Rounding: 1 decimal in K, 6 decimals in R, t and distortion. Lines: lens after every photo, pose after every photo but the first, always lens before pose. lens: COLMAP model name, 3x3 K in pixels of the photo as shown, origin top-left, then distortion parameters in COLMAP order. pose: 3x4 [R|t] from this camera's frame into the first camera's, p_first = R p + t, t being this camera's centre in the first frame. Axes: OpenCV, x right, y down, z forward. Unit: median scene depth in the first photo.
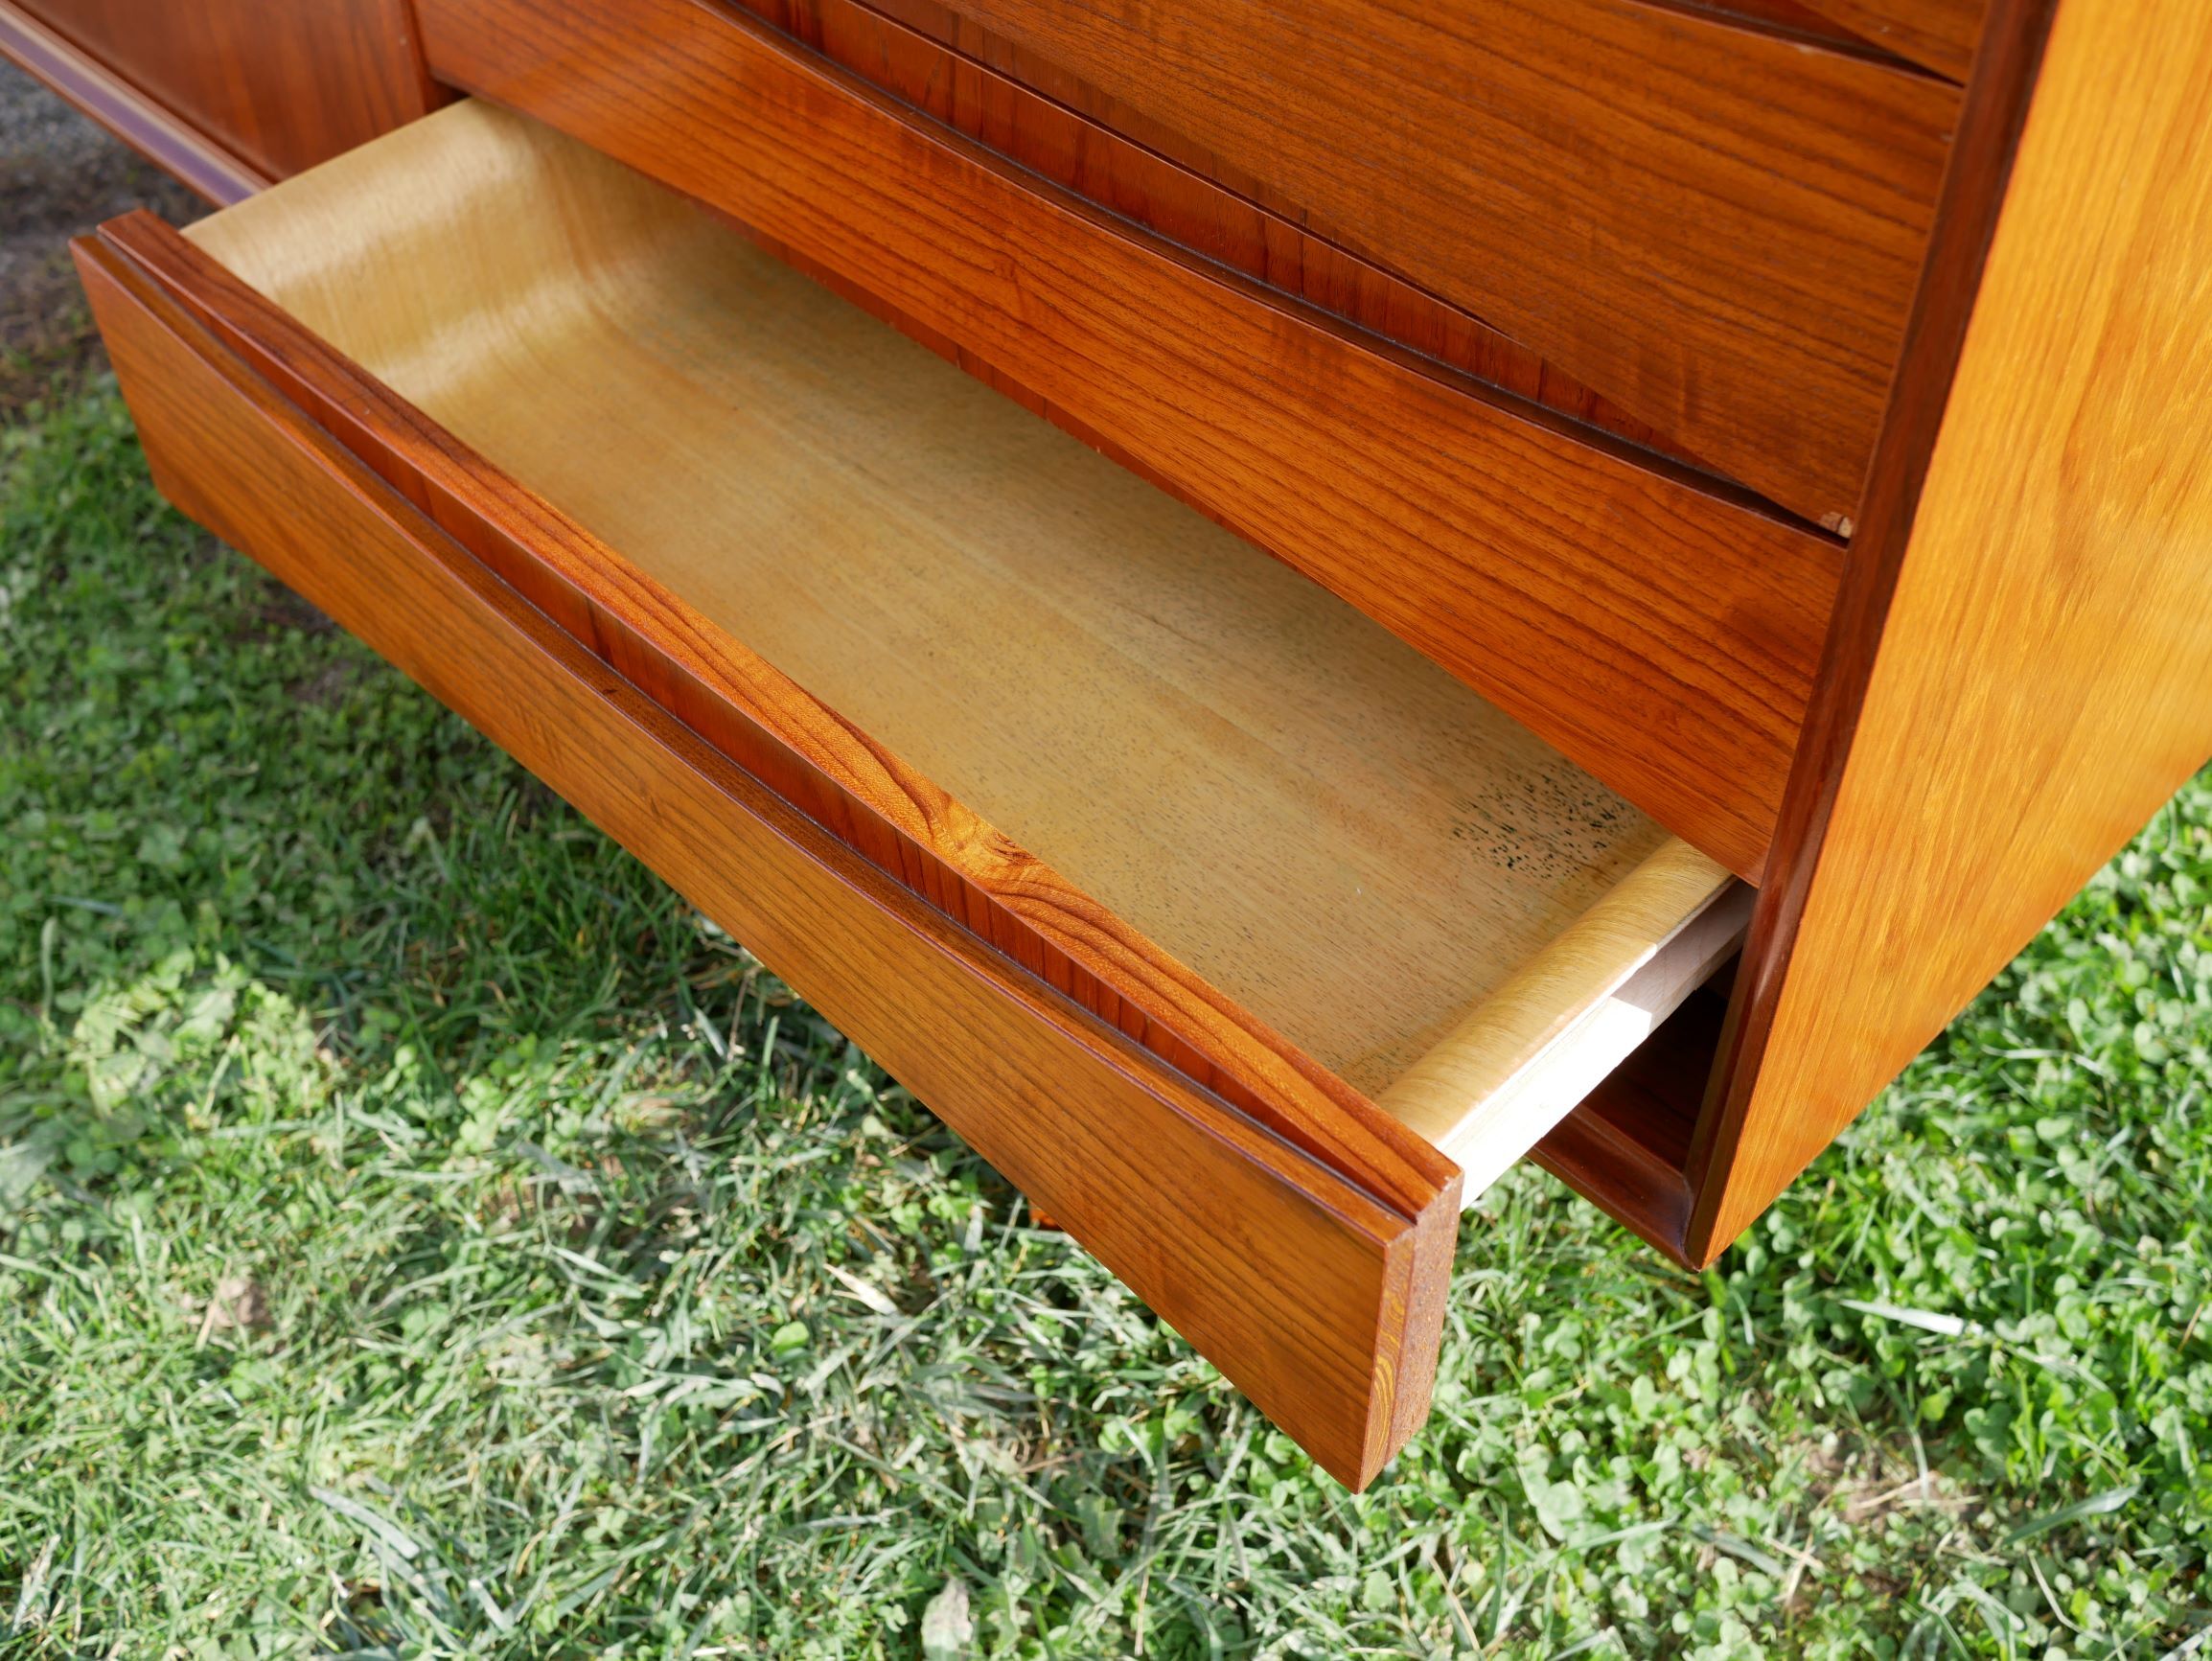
lens RADIAL K [[2514.7, 0, 1096.7], [0, 2514.7, 814.1], [0, 0, 1]] dist [-0.015282, 0.000000]
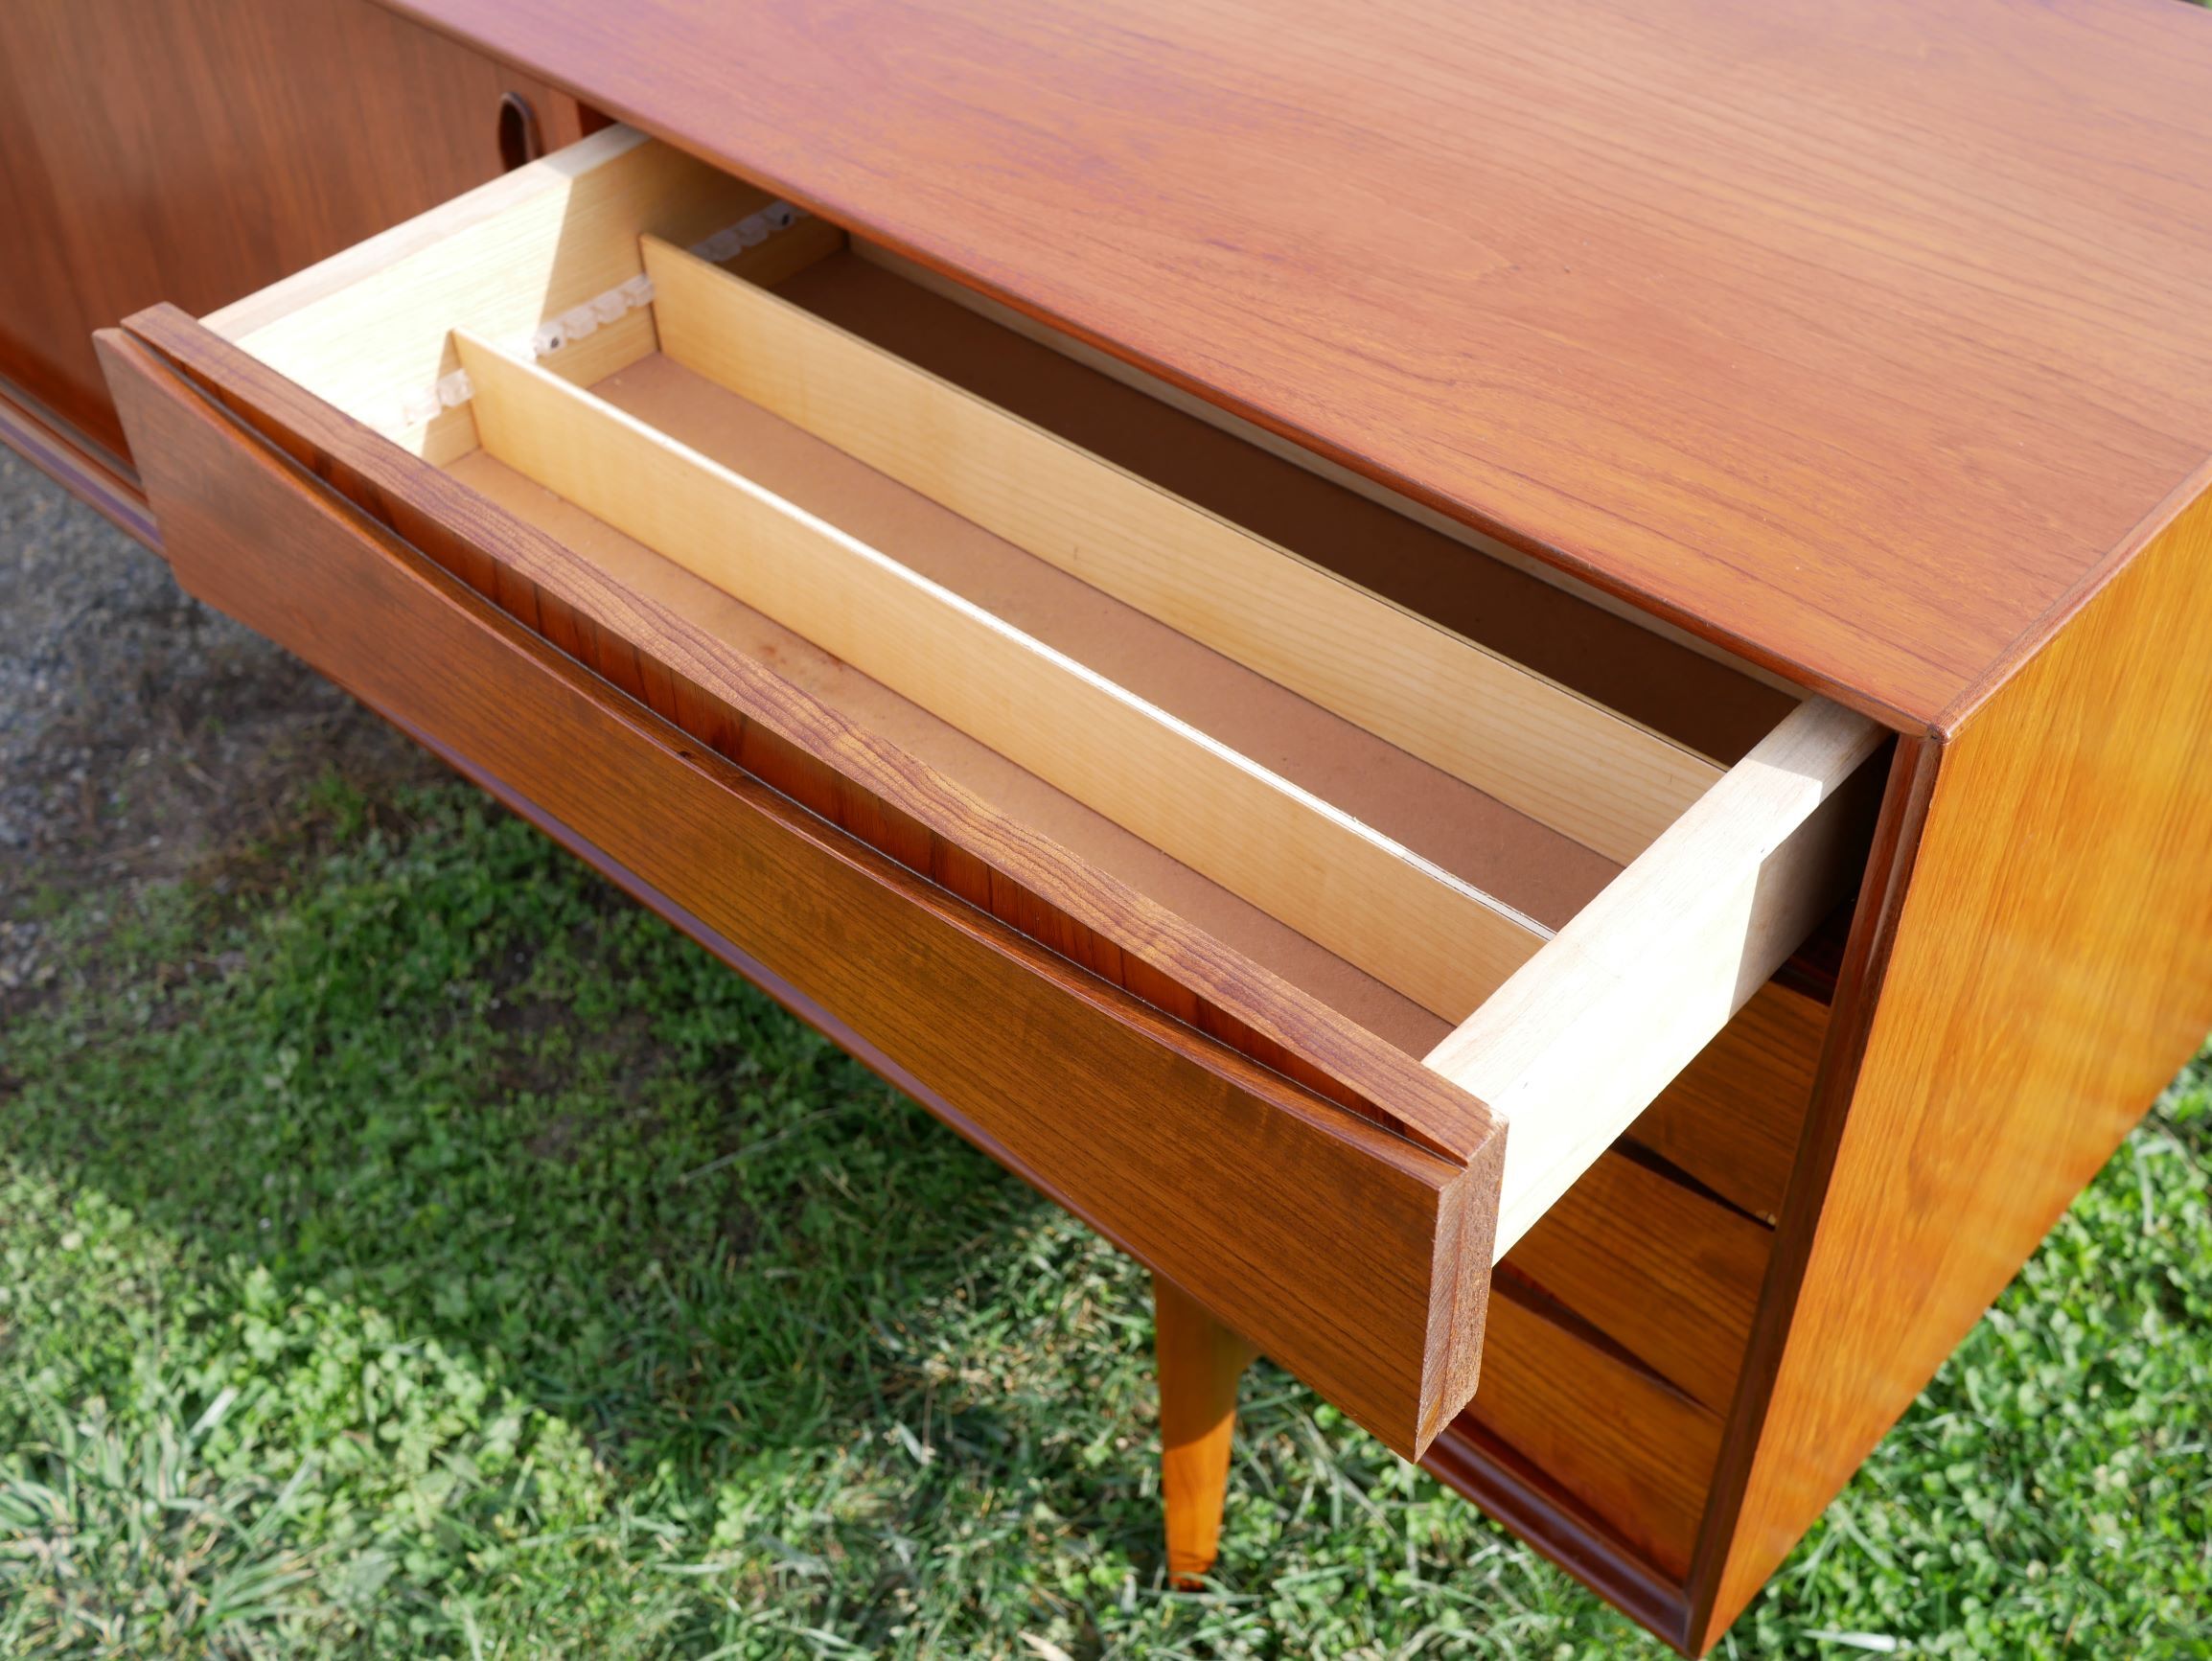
lens RADIAL K [[2514.7, 0, 1119.2], [0, 2514.7, 845.9], [0, 0, 1]] dist [-0.015282, 0.000000]
pose [[0.998949, -0.036417, 0.027820, -0.072605], [0.037767, 0.998053, -0.049637, -0.146911], [-0.025958, 0.050635, 0.998380, -0.286735]]
